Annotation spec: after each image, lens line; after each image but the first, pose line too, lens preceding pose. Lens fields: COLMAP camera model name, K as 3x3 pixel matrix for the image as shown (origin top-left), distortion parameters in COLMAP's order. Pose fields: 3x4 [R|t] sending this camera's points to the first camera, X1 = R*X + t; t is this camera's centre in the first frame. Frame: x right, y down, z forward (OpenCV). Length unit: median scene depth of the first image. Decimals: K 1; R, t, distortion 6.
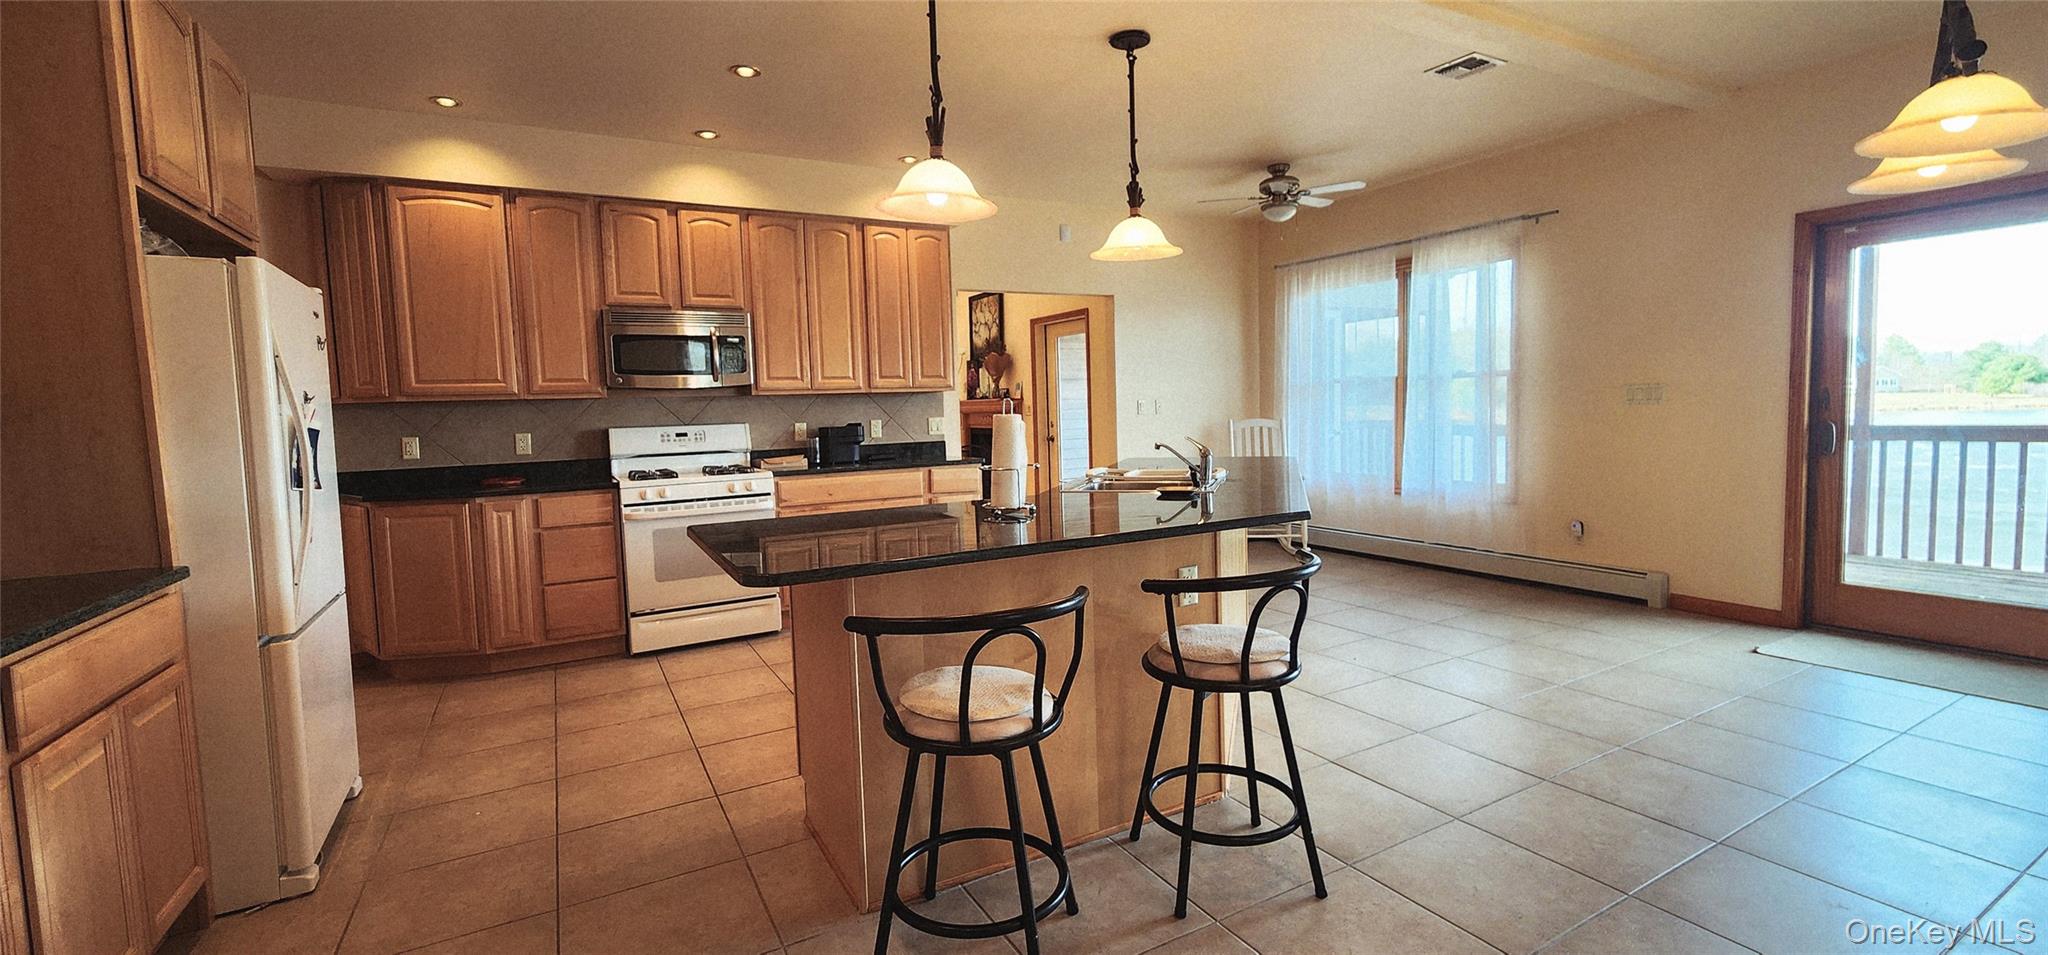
lens RADIAL K [[846.8, 0, 1027.3], [0, 846.8, 464.9], [0, 0, 1]] dist [0.001283, 0.000002]
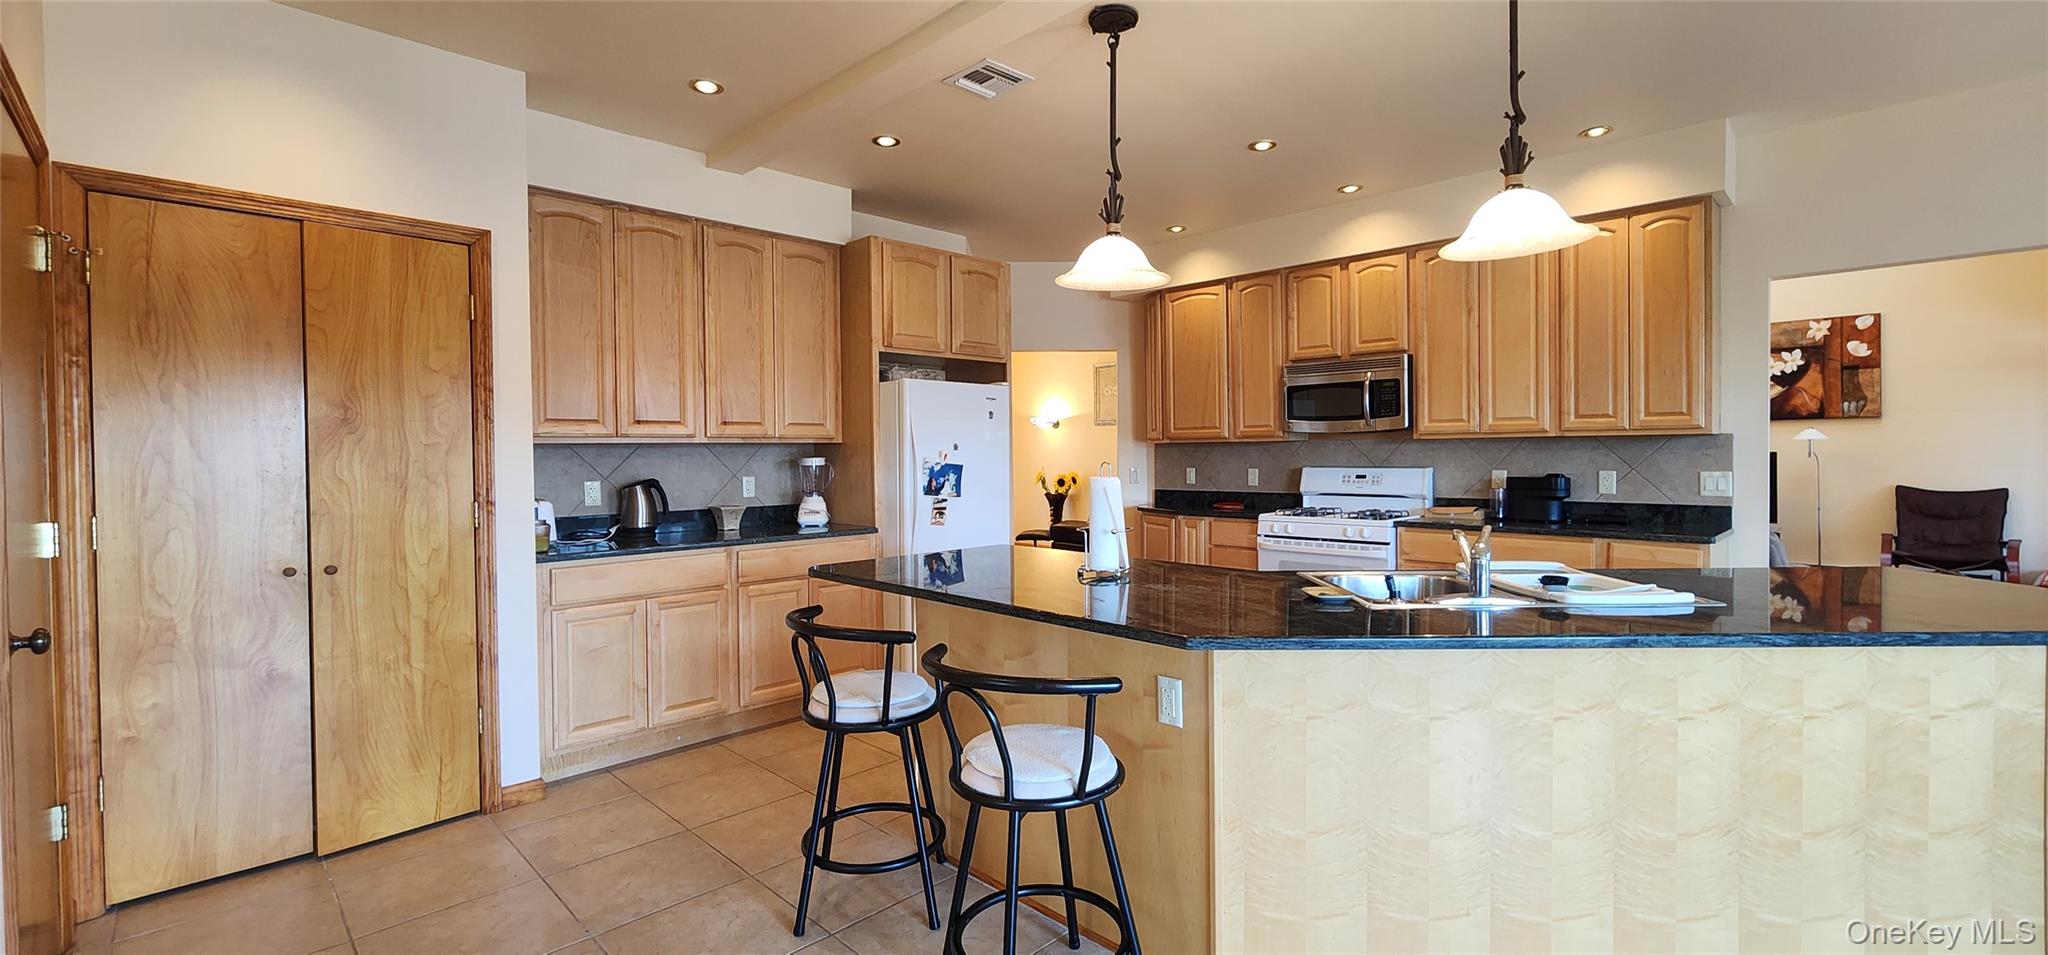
lens RADIAL K [[846.8, 0, 1027.3], [0, 846.8, 464.9], [0, 0, 1]] dist [0.001283, 0.000002]
pose [[0.266031, 0.042606, -0.963022, 0.509082], [-0.066543, 0.997451, 0.025747, -0.052625], [0.961665, 0.057233, 0.268188, 0.353238]]
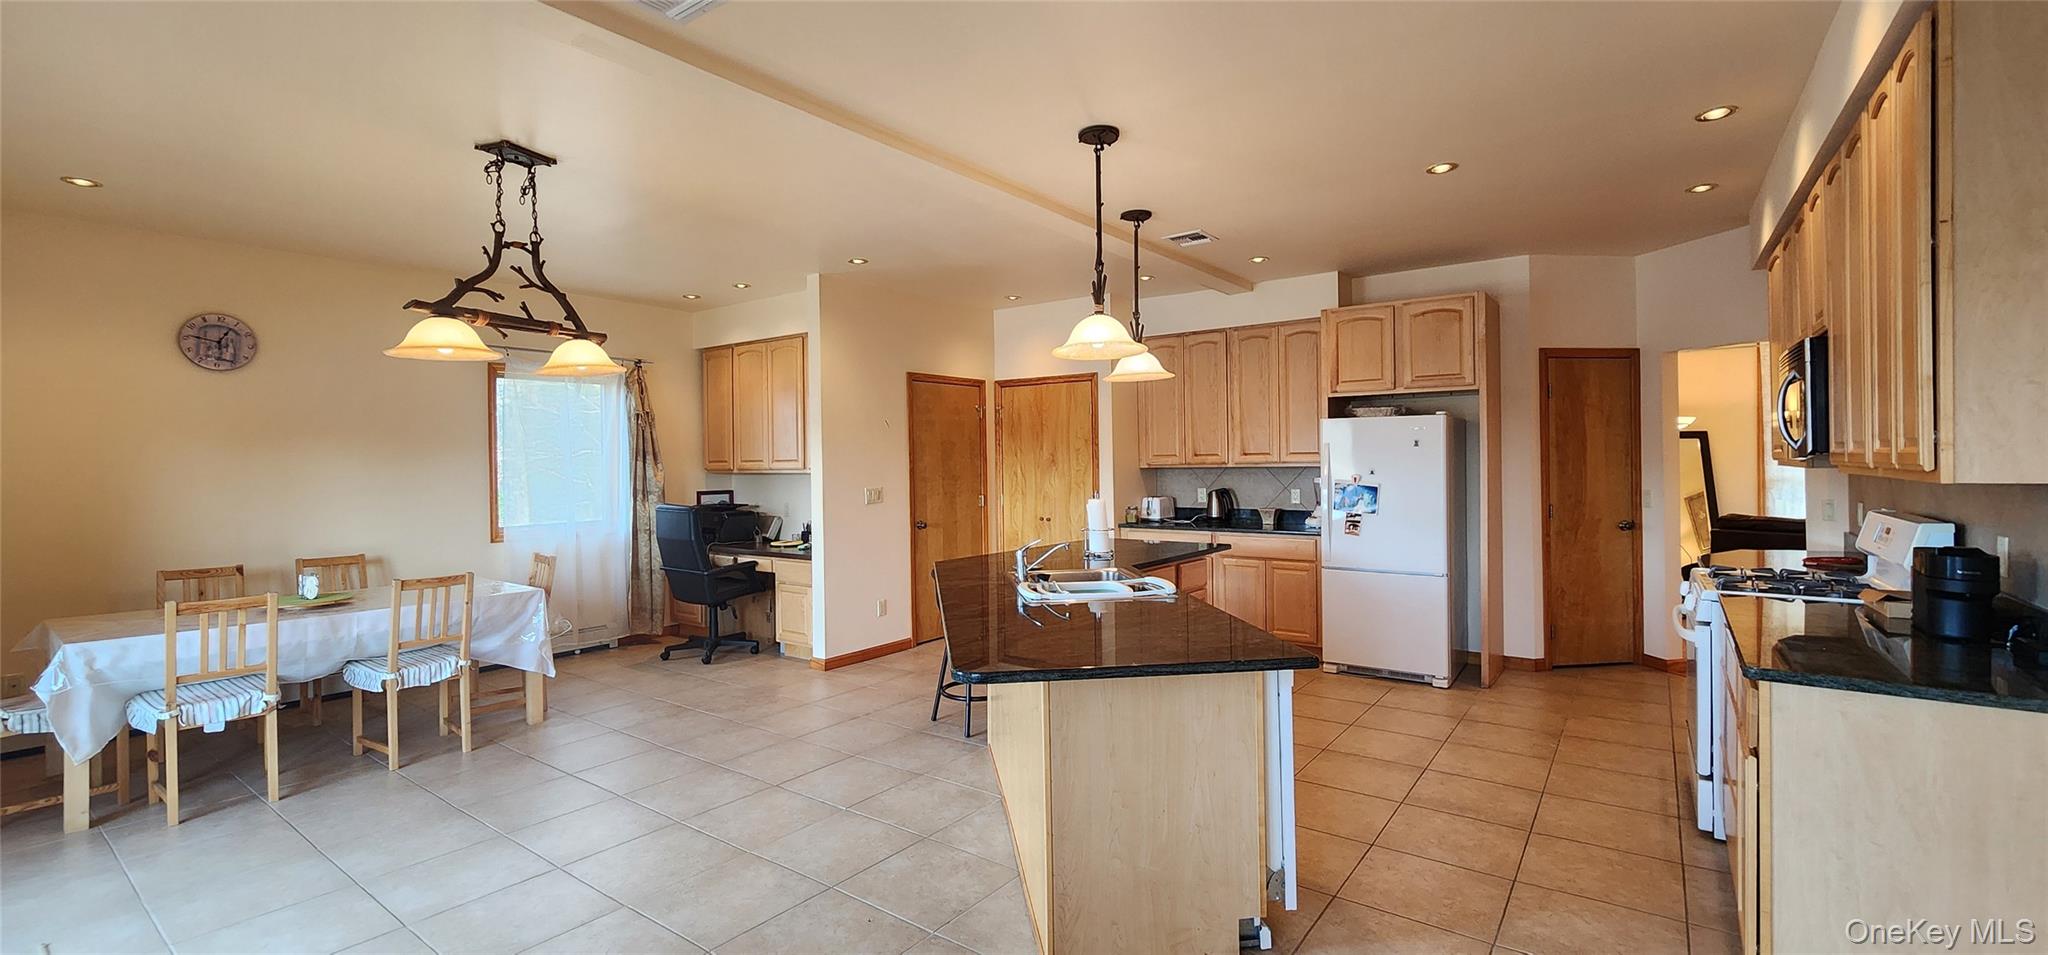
lens RADIAL K [[846.8, 0, 1027.3], [0, 846.8, 464.9], [0, 0, 1]] dist [0.001283, 0.000002]
pose [[-0.911009, 0.046901, -0.409711, 0.454400], [0.013667, 0.996400, 0.083672, -0.156460], [0.412160, 0.070627, -0.908370, 1.403521]]
